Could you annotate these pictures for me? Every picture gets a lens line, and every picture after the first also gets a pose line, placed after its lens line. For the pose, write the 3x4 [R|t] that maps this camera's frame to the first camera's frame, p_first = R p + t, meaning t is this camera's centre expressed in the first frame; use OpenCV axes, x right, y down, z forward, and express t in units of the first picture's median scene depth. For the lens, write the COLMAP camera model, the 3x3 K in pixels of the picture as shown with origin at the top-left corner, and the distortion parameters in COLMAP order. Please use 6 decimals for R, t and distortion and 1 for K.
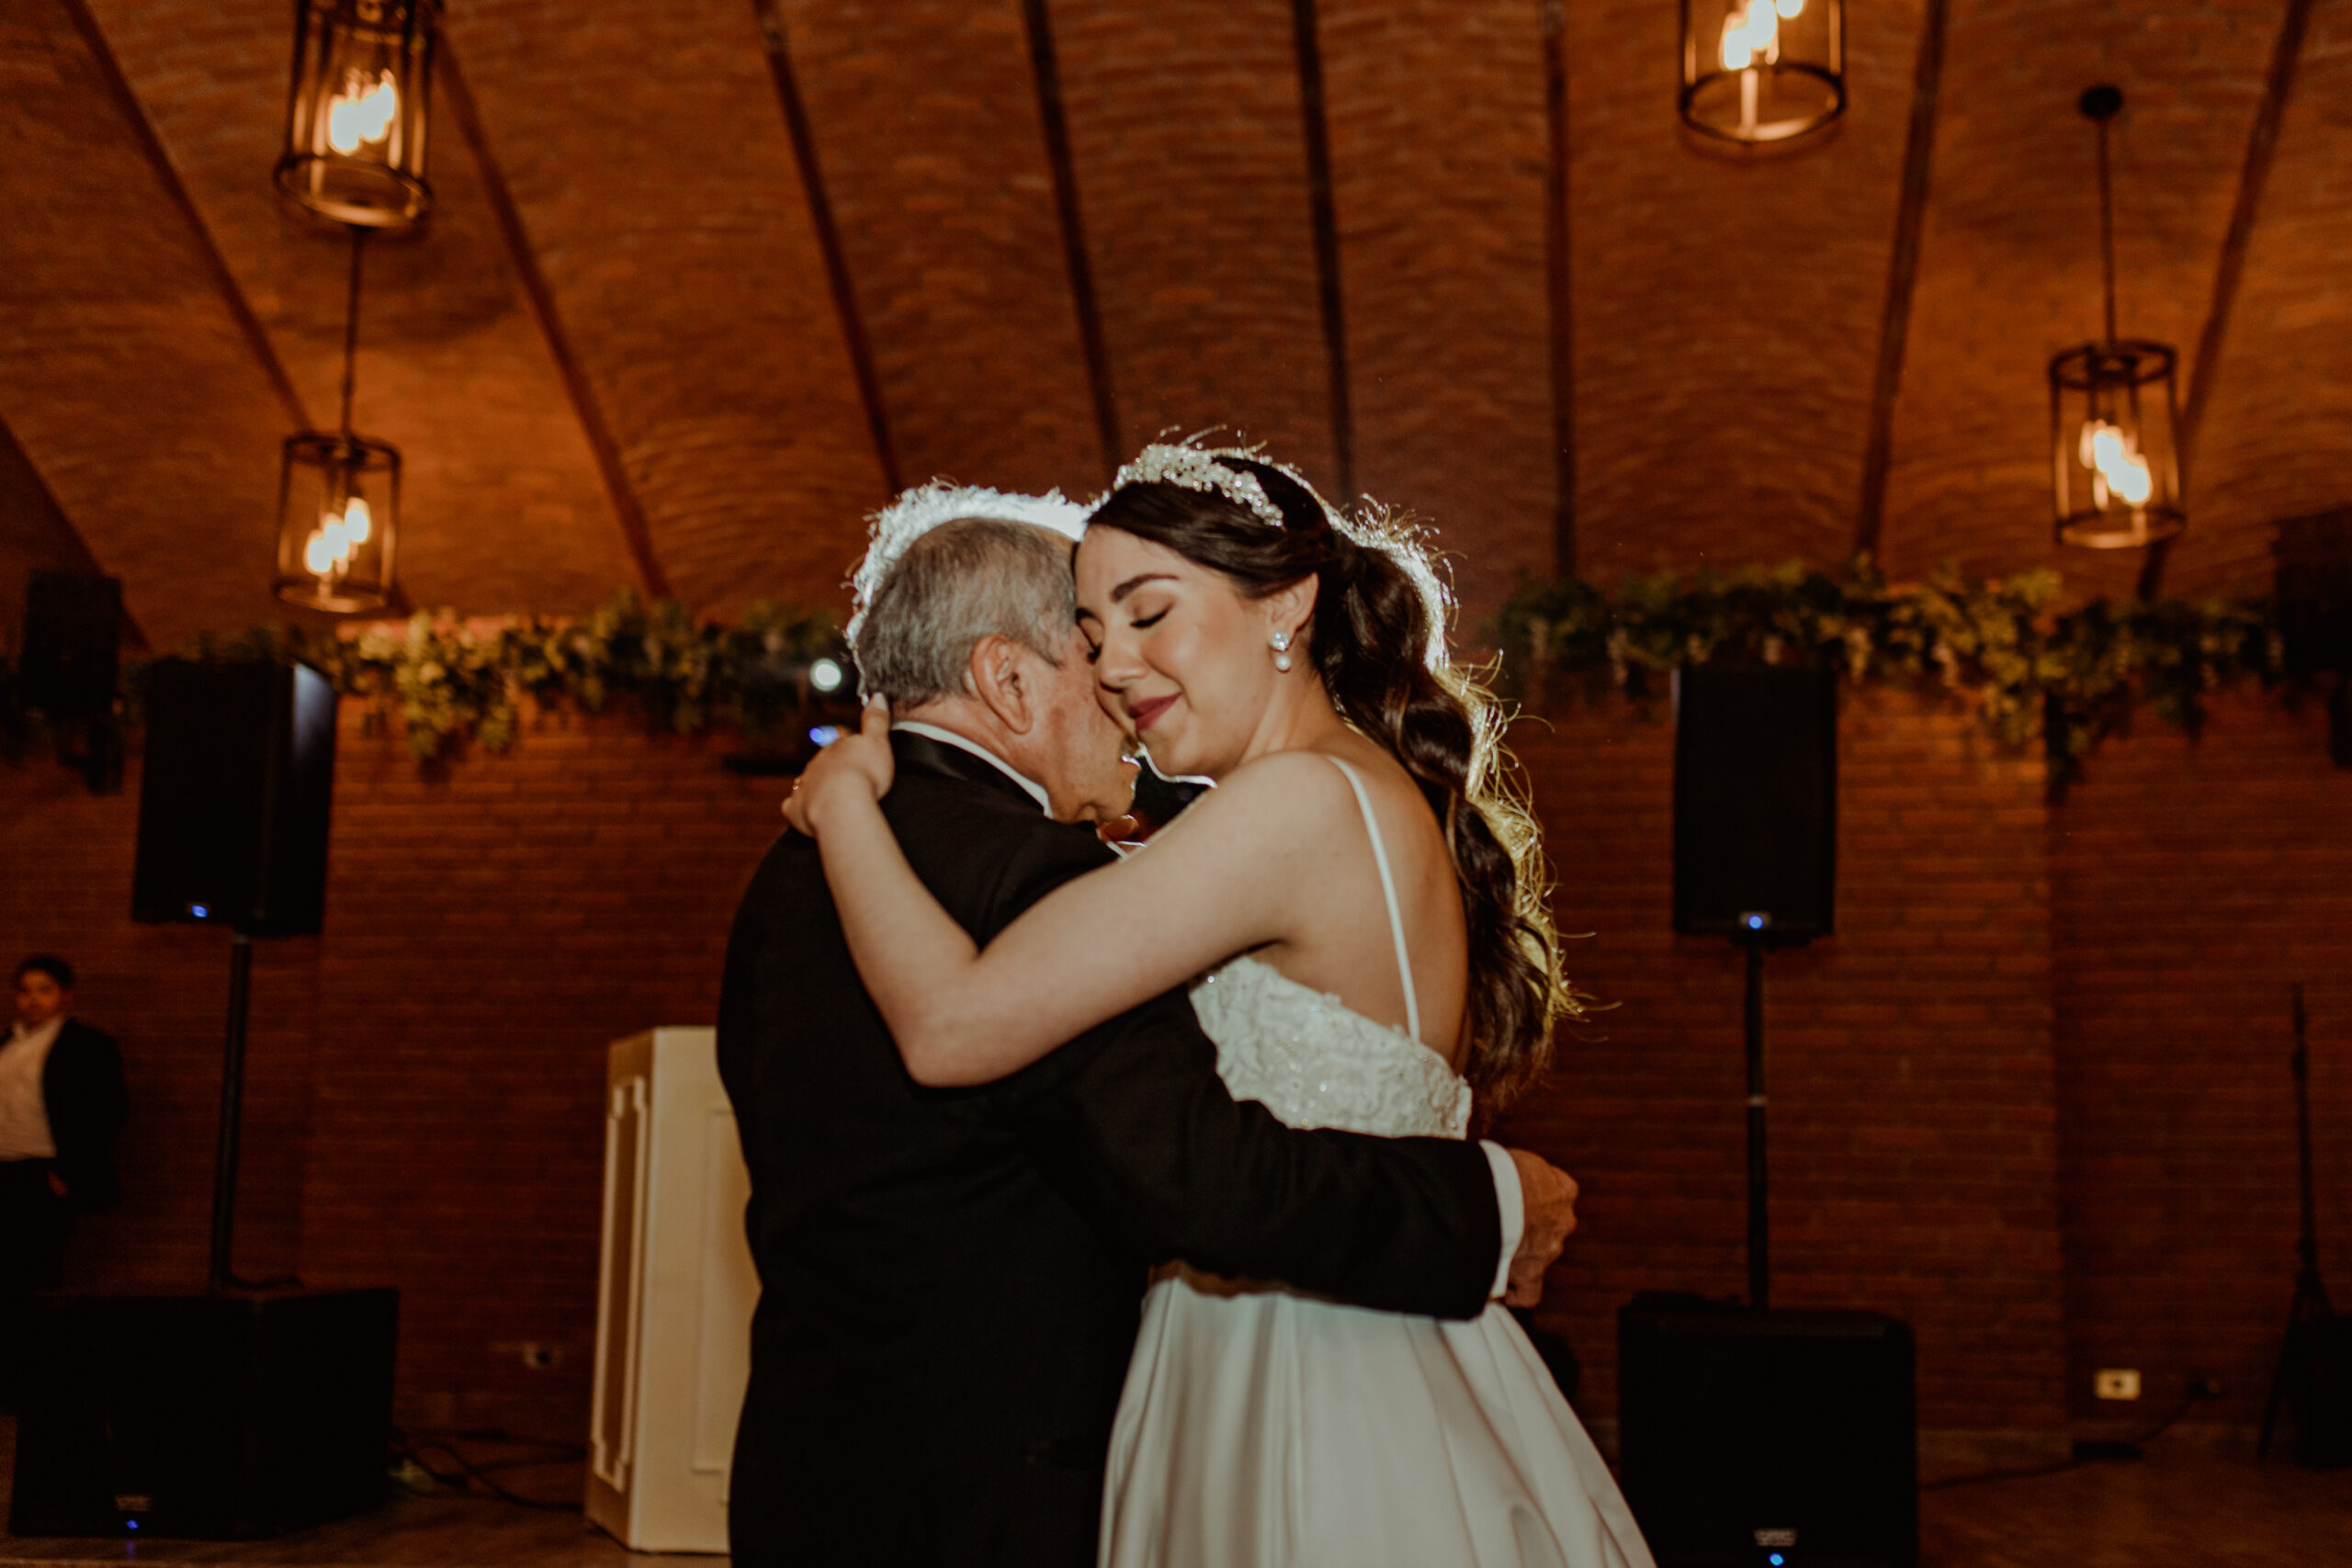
lens RADIAL K [[2502.9, 0, 1184.5], [0, 2502.9, 897.4], [0, 0, 1]] dist [-0.001625, 0.000000]
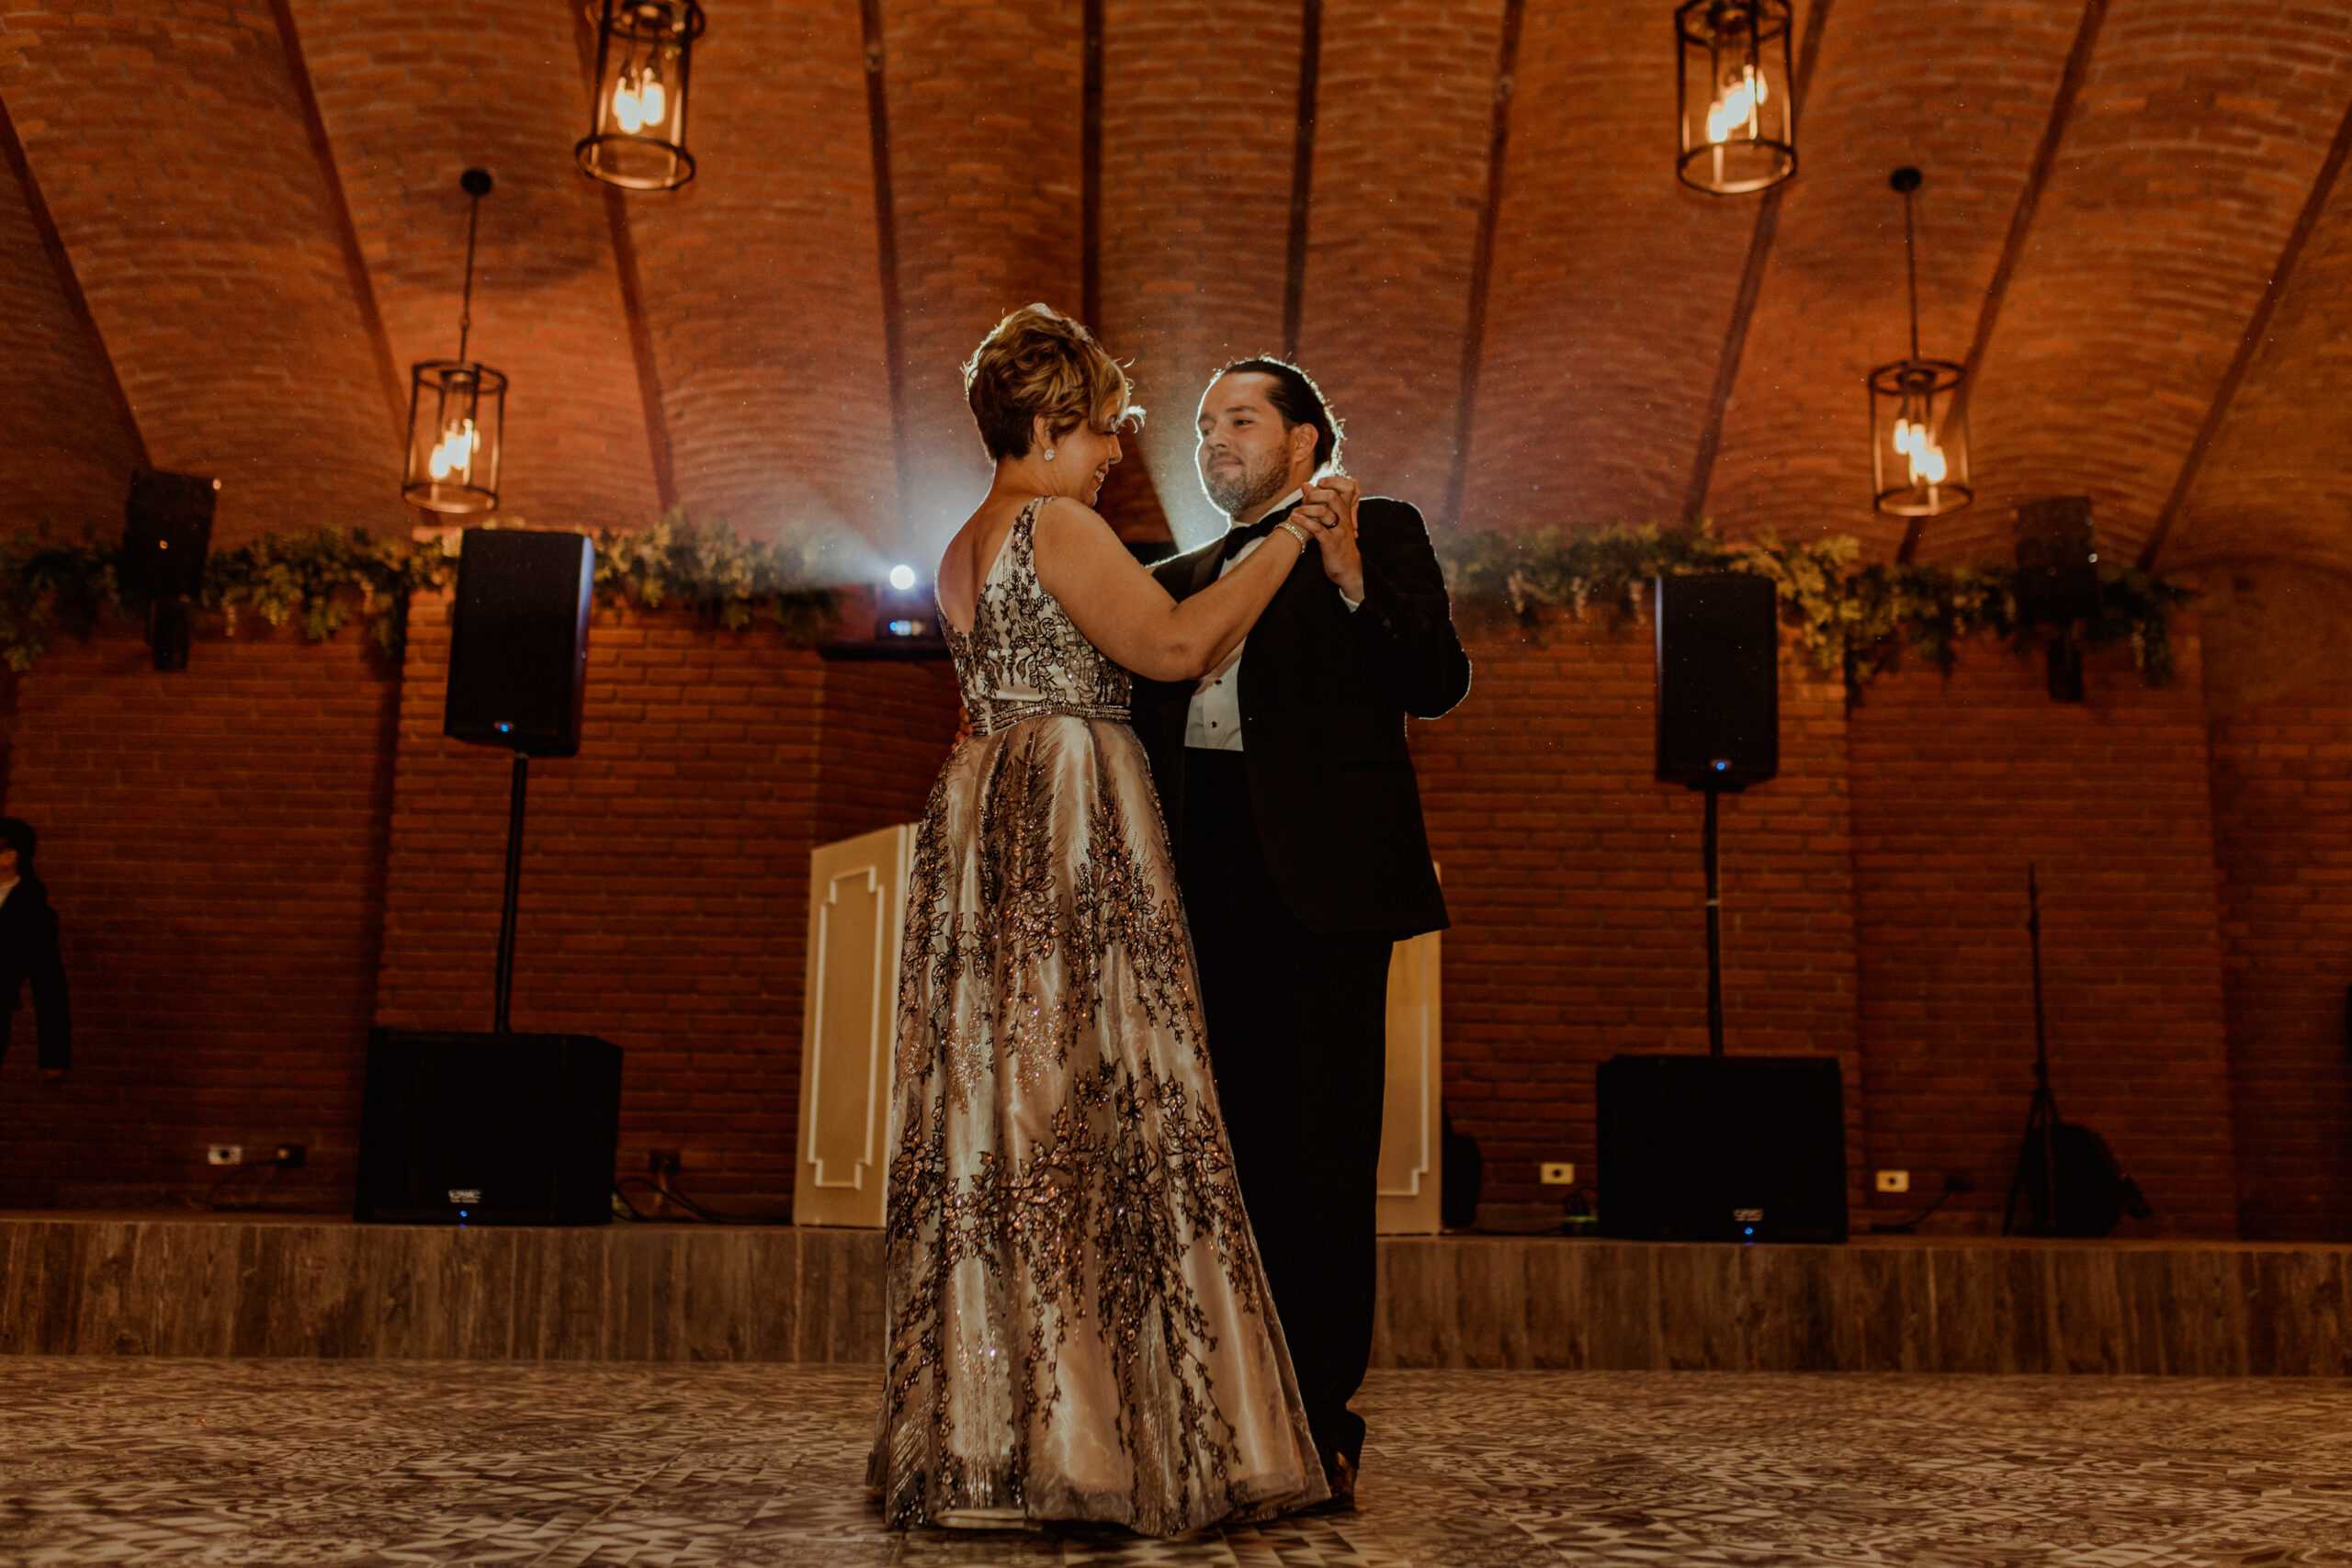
lens RADIAL K [[2362.0, 0, 1184.8], [0, 2362.0, 741.6], [0, 0, 1]] dist [-0.000920, 0.000000]
pose [[0.990069, 0.029794, 0.137388, -0.151885], [-0.022421, 0.998240, -0.054901, 0.047396], [-0.138782, 0.051275, 0.988995, -0.141240]]
